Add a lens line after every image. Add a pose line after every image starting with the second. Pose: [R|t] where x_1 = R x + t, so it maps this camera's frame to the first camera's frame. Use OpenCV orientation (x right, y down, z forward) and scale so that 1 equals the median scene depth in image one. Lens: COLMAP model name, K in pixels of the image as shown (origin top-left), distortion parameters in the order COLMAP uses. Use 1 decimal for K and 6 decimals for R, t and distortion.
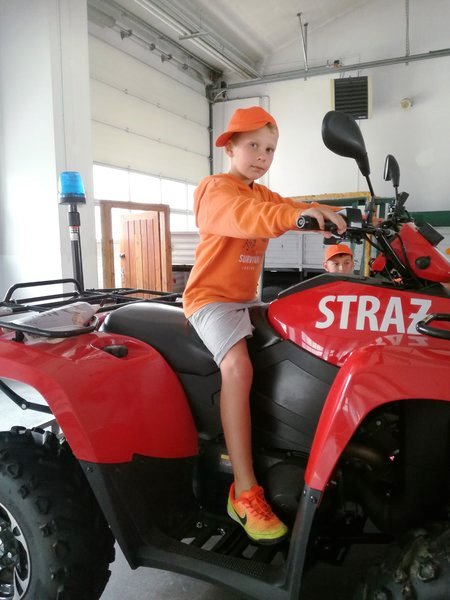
lens RADIAL K [[494.2, 0, 223.2], [0, 494.2, 299.5], [0, 0, 1]] dist [0.040825, -0.078541]
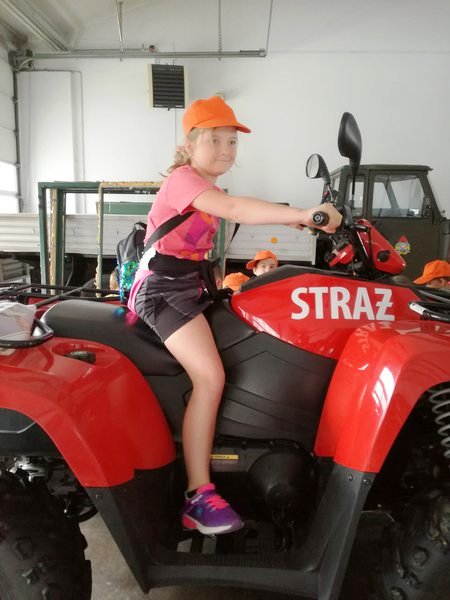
lens RADIAL K [[494.2, 0, 224.6], [0, 494.2, 298.0], [0, 0, 1]] dist [0.040825, -0.078541]
pose [[0.919419, -0.039764, 0.391263, -0.300643], [0.028728, 0.999008, 0.034023, -0.022789], [-0.392228, -0.020041, 0.919650, 0.086956]]
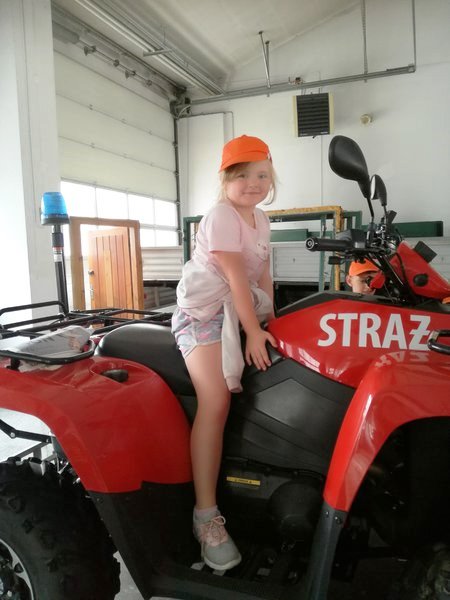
lens RADIAL K [[494.2, 0, 222.9], [0, 494.2, 299.9], [0, 0, 1]] dist [0.040825, -0.078541]
pose [[0.997135, -0.025429, 0.071243, -0.066670], [0.027173, 0.999352, -0.023610, -0.015670], [-0.070596, 0.025478, 0.997180, 0.001115]]
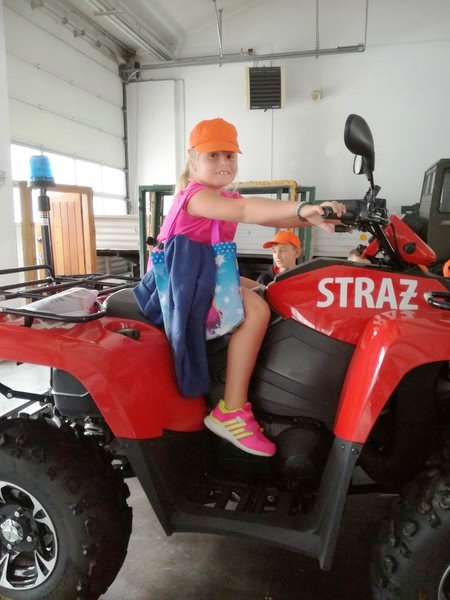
lens RADIAL K [[494.2, 0, 224.1], [0, 494.2, 299.2], [0, 0, 1]] dist [0.040825, -0.078541]
pose [[0.981041, -0.020897, 0.192669, -0.203073], [0.014951, 0.999367, 0.032267, 0.000891], [-0.193222, -0.028775, 0.980733, -0.047712]]
